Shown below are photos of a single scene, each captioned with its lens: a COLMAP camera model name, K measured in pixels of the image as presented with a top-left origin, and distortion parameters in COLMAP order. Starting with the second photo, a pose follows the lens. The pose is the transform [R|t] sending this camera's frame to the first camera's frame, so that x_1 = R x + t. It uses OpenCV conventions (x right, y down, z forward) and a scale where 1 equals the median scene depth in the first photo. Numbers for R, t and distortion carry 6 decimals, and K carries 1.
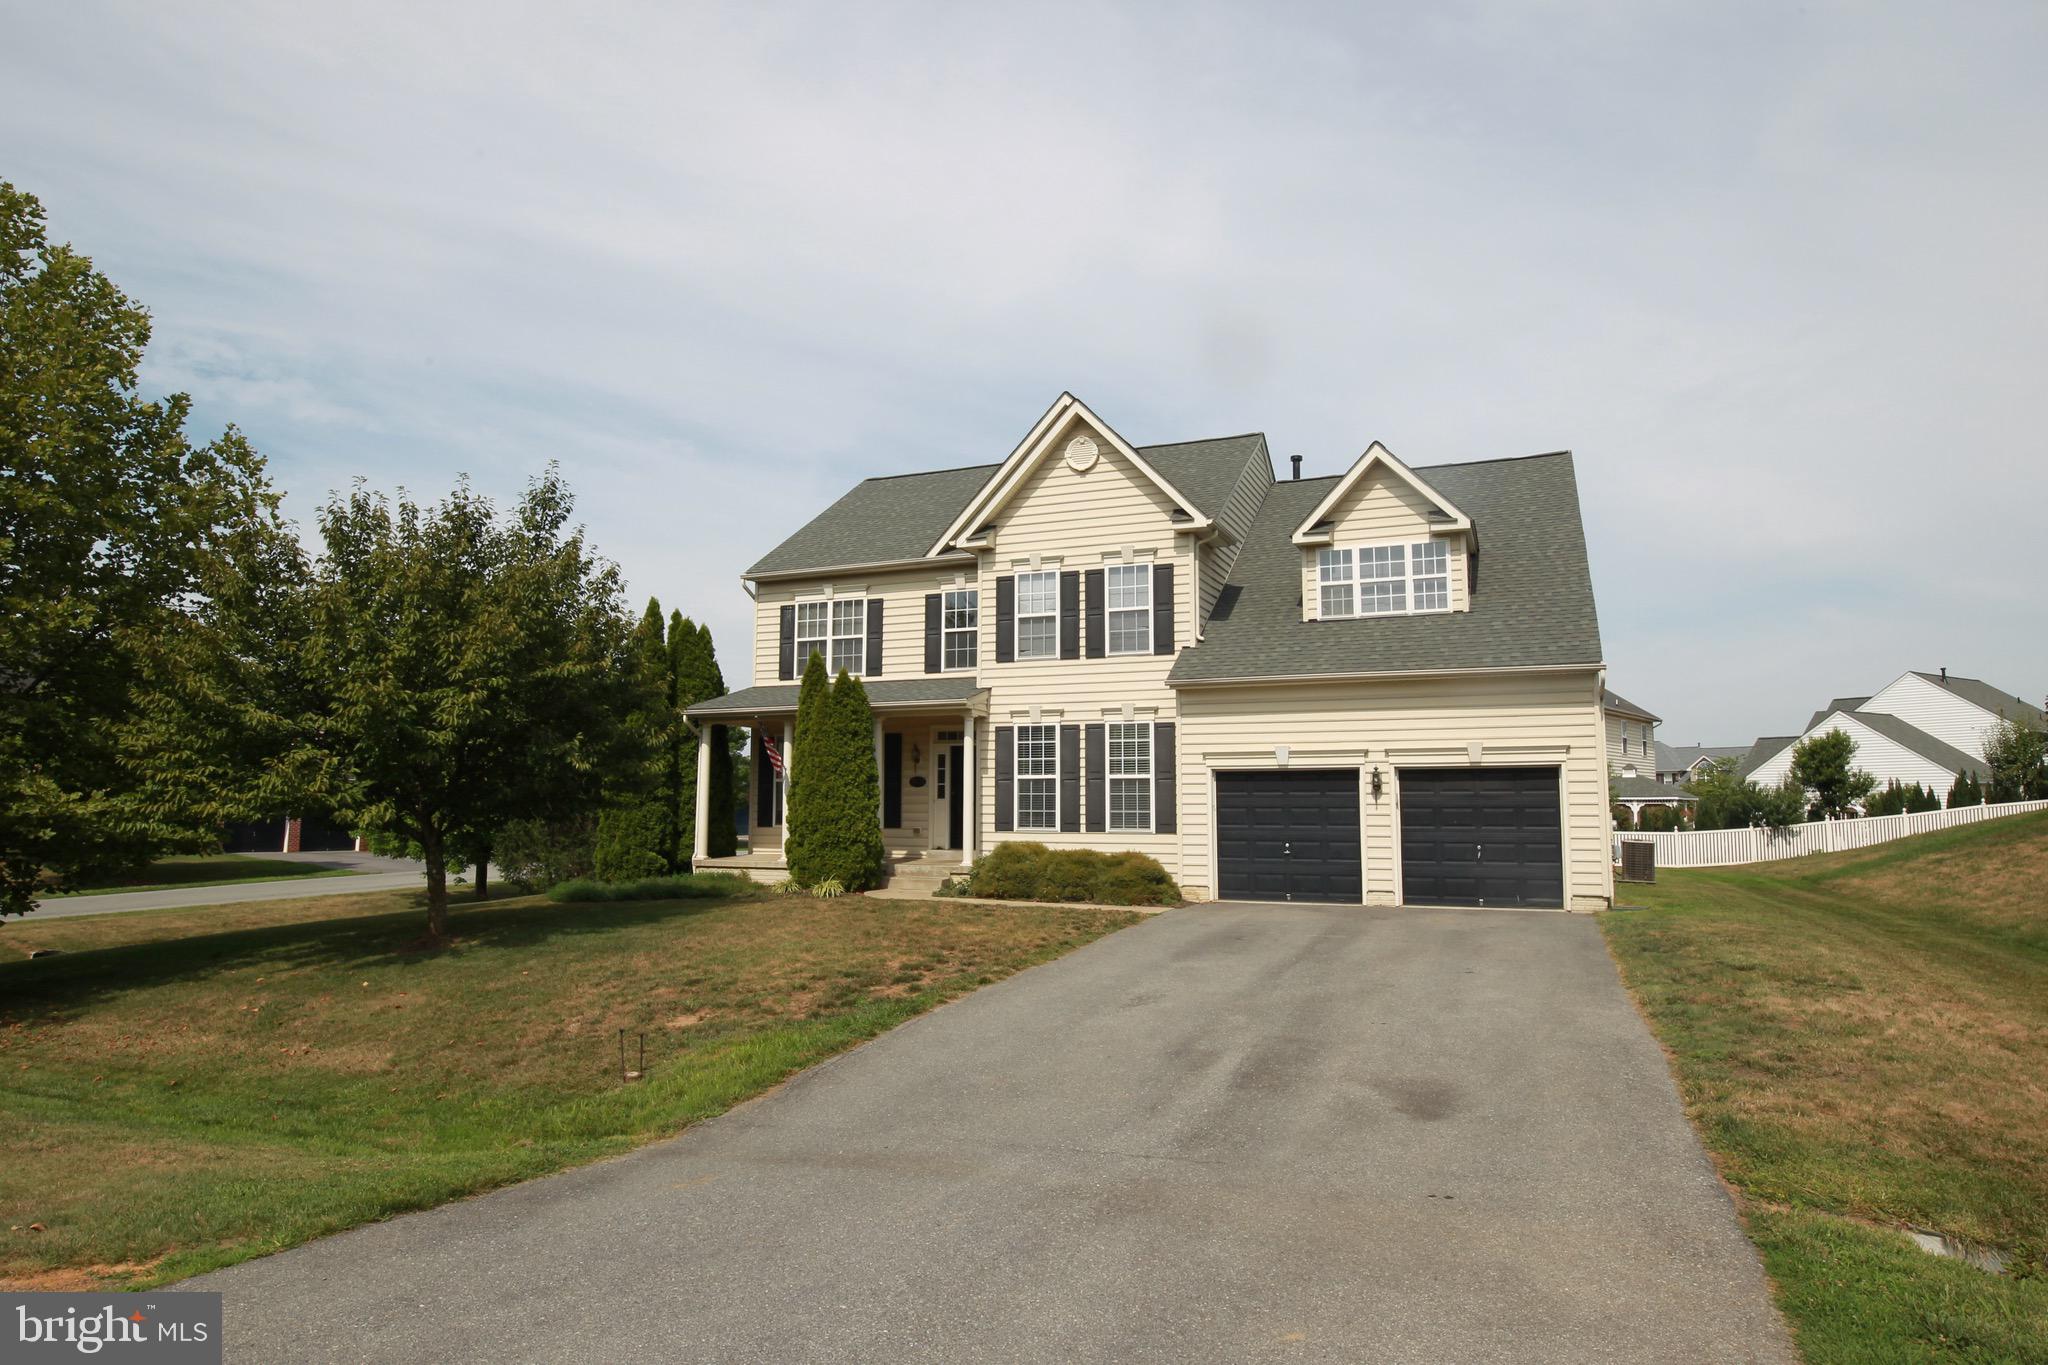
lens RADIAL K [[1213.7, 0, 1018.6], [0, 1213.7, 676.1], [0, 0, 1]] dist [-0.026414, 0.001665]
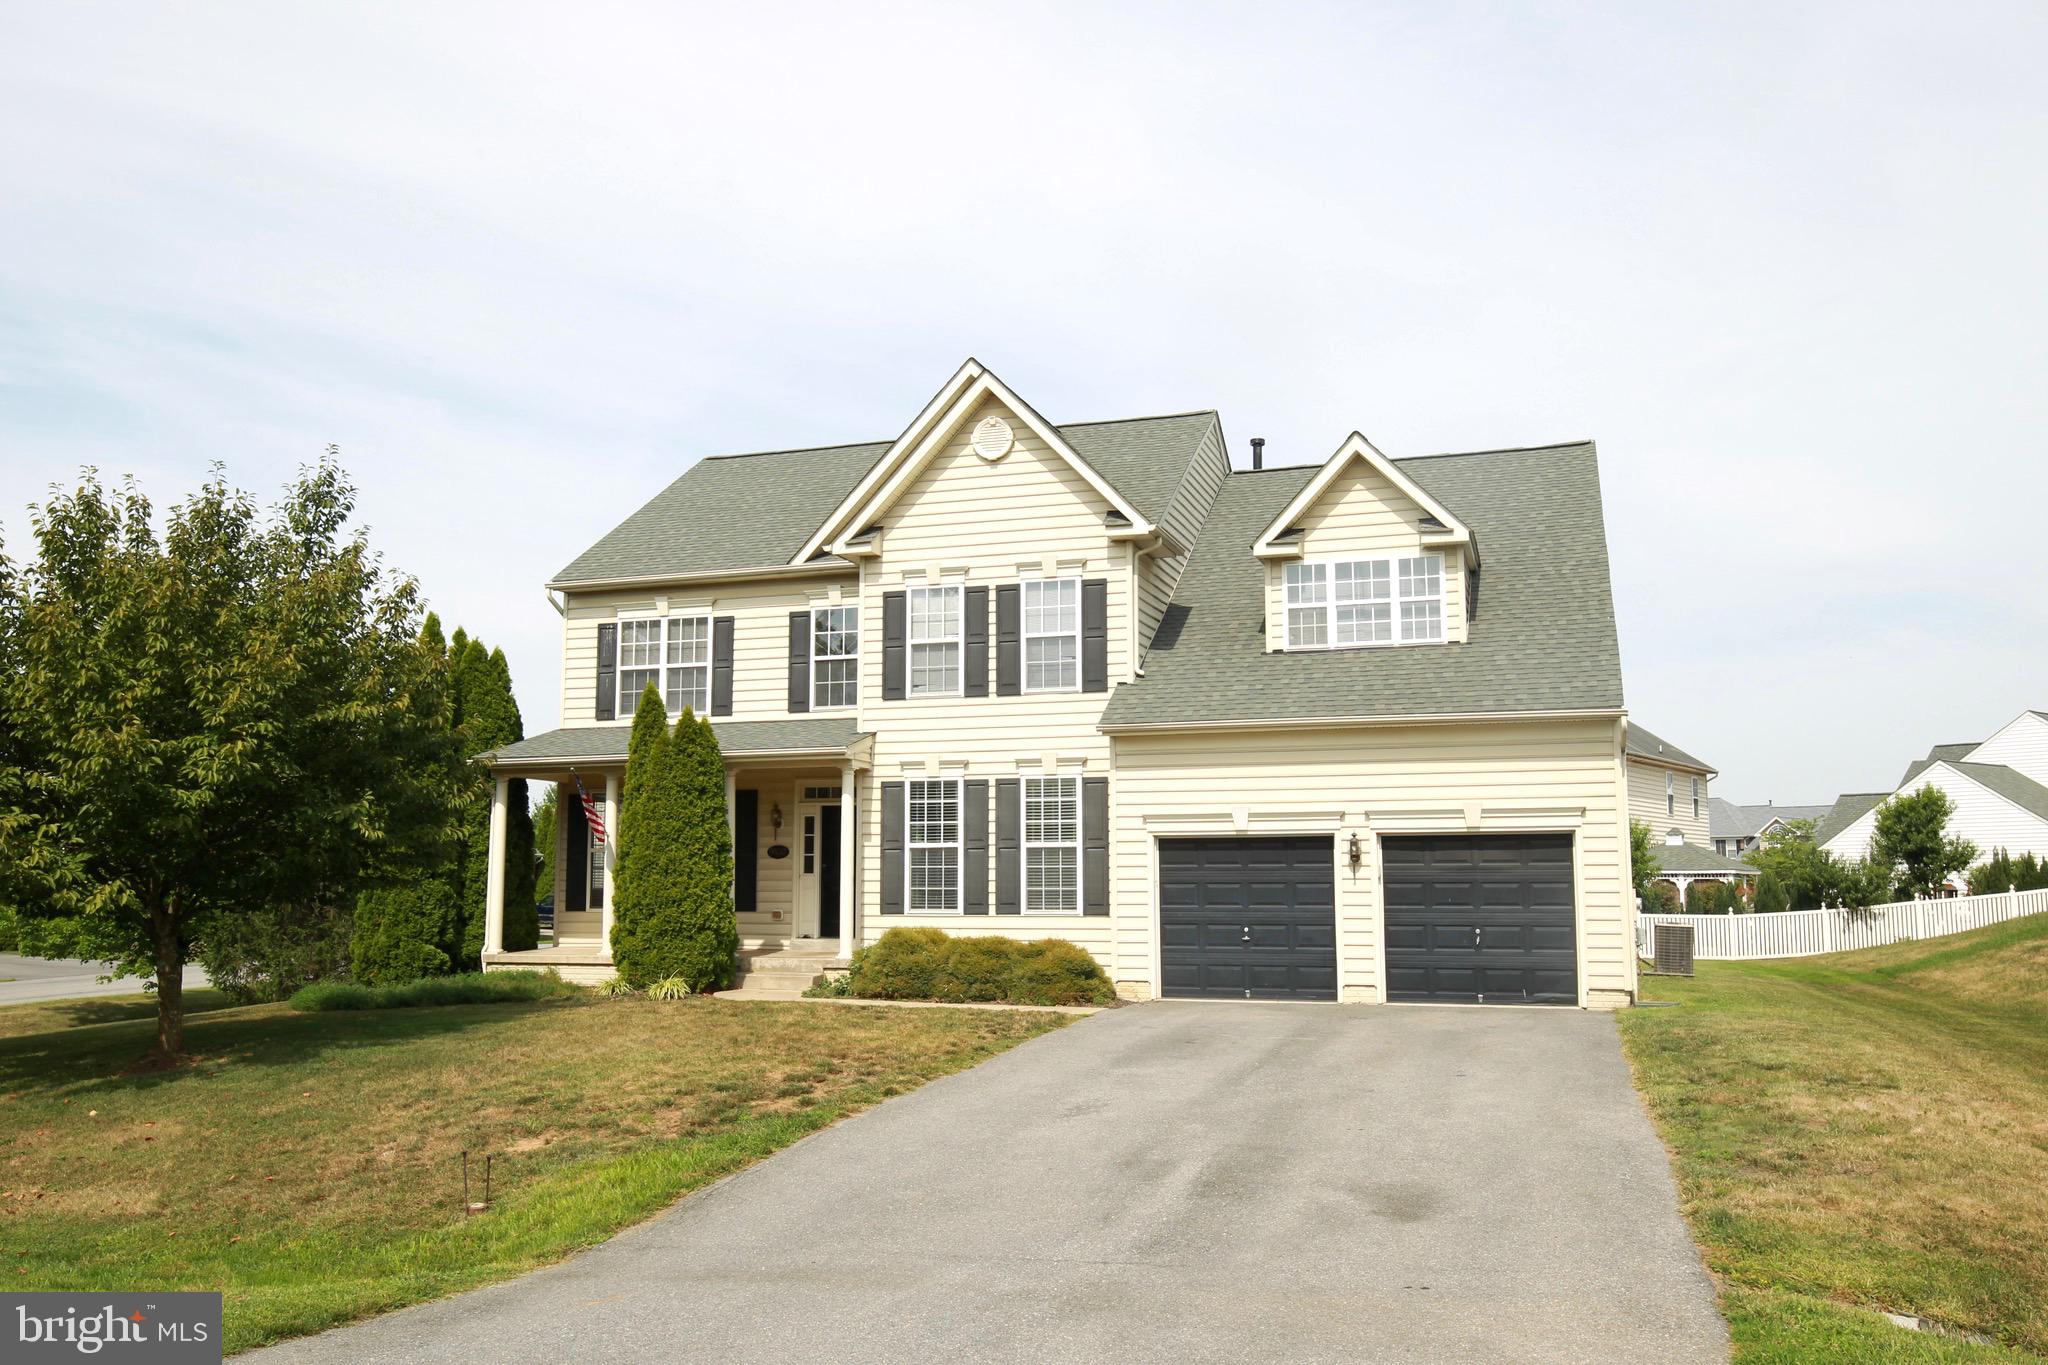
lens RADIAL K [[1651.2, 0, 1010.6], [0, 1651.2, 691.1], [0, 0, 1]] dist [0.003059, 0.002928]
pose [[0.996777, 0.005784, 0.080013, -0.023398], [-0.005023, 0.999940, -0.009709, -0.007950], [-0.080065, 0.009276, 0.996747, -0.085350]]
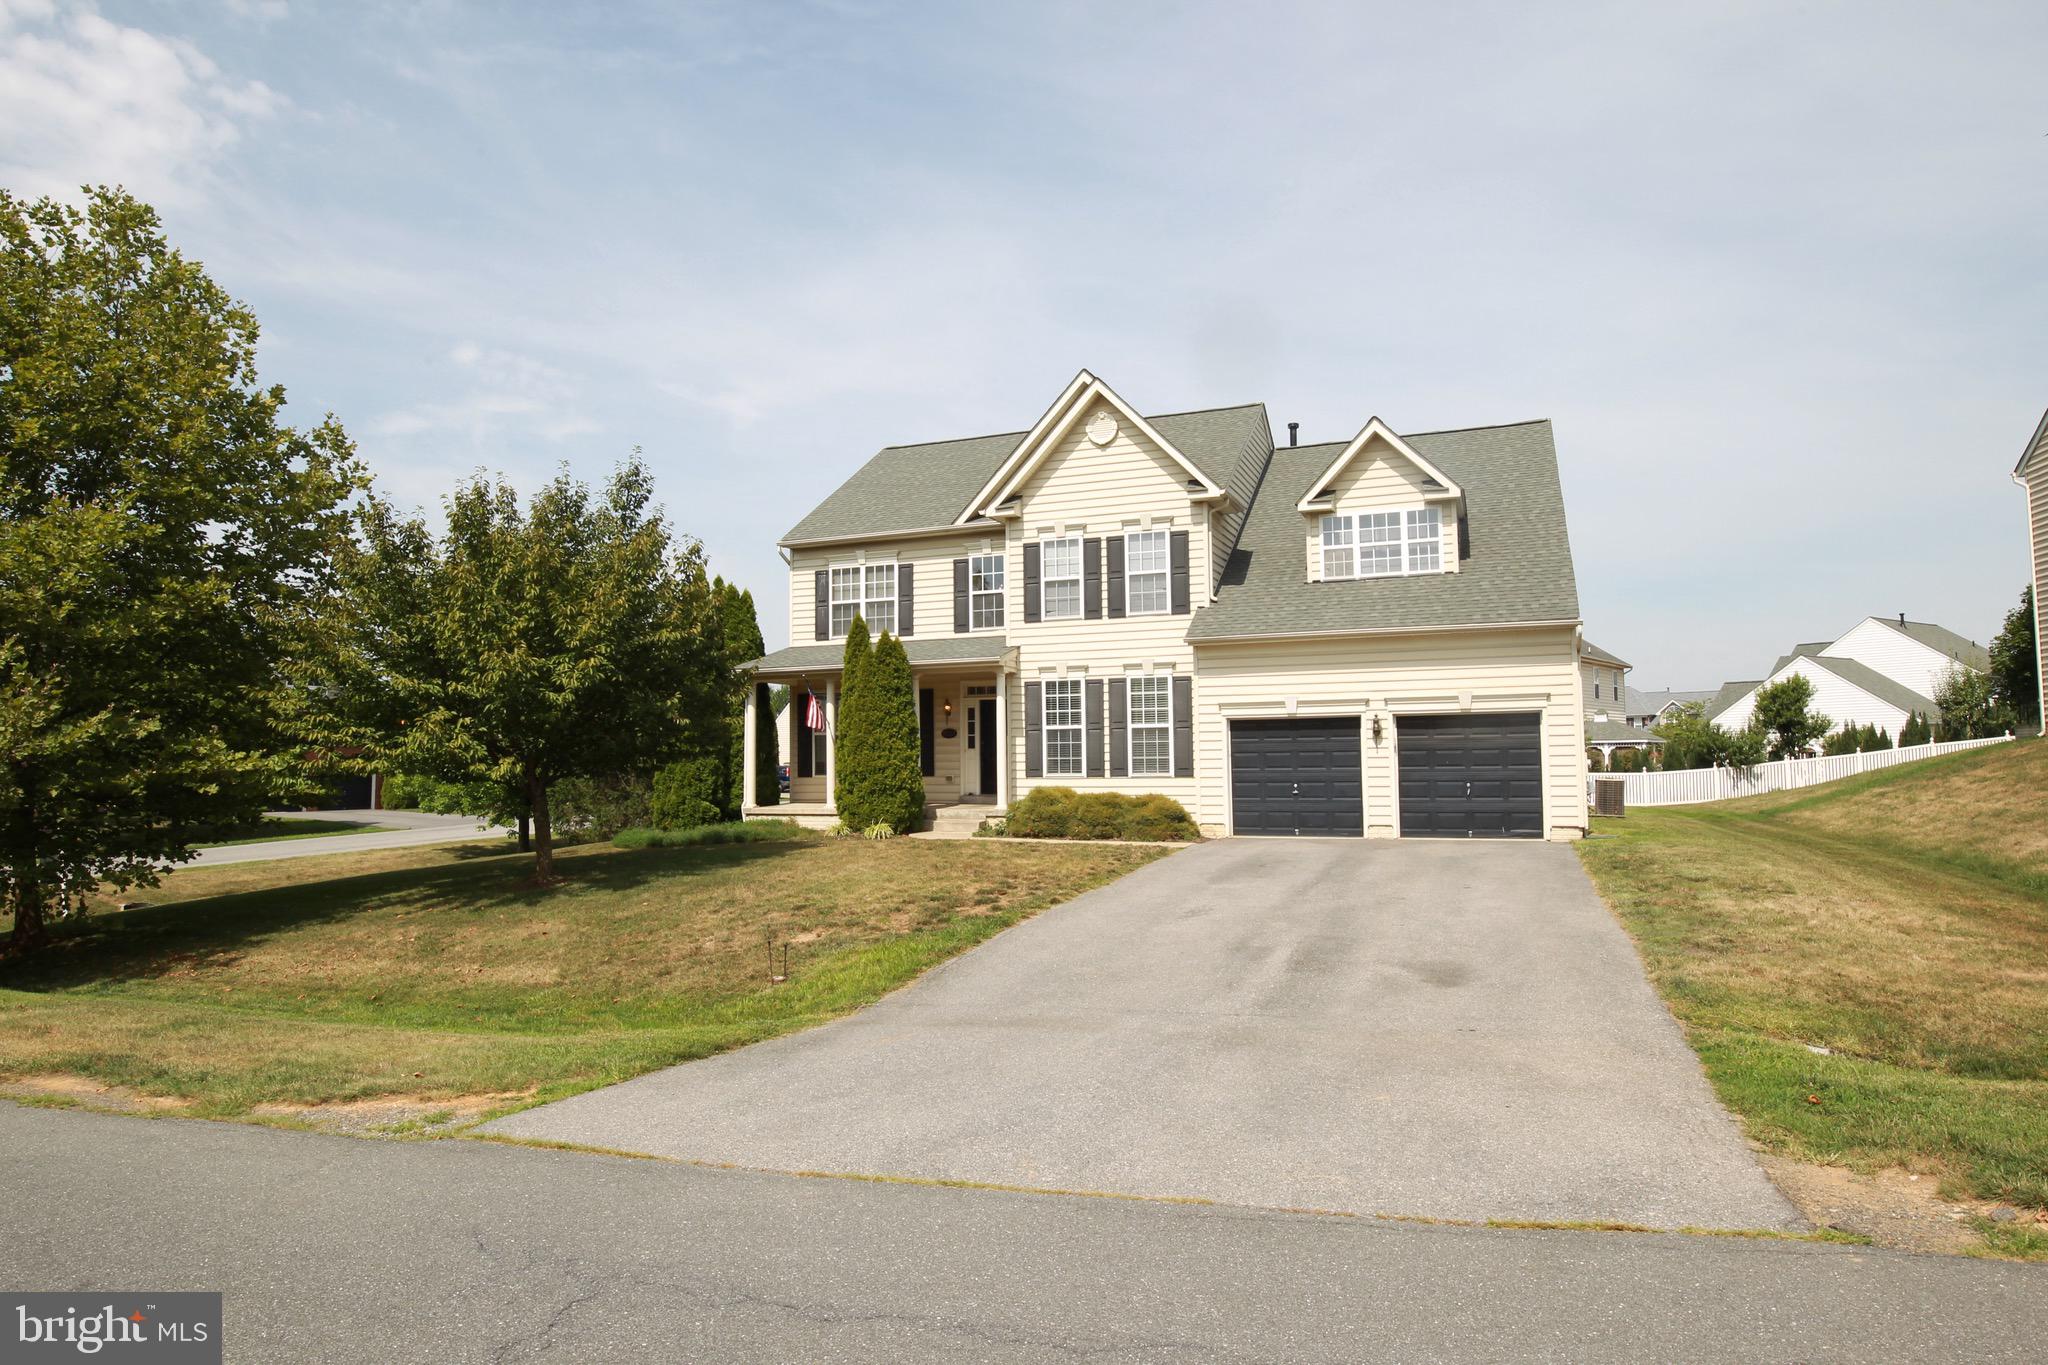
lens RADIAL K [[1218.5, 0, 1014.4], [0, 1218.5, 679.1], [0, 0, 1]] dist [-0.016523, -0.009657]
pose [[0.999751, -0.012378, 0.018592, -0.052958], [0.011592, 0.999057, 0.041843, -0.007249], [-0.019092, -0.041617, 0.998951, -0.100188]]
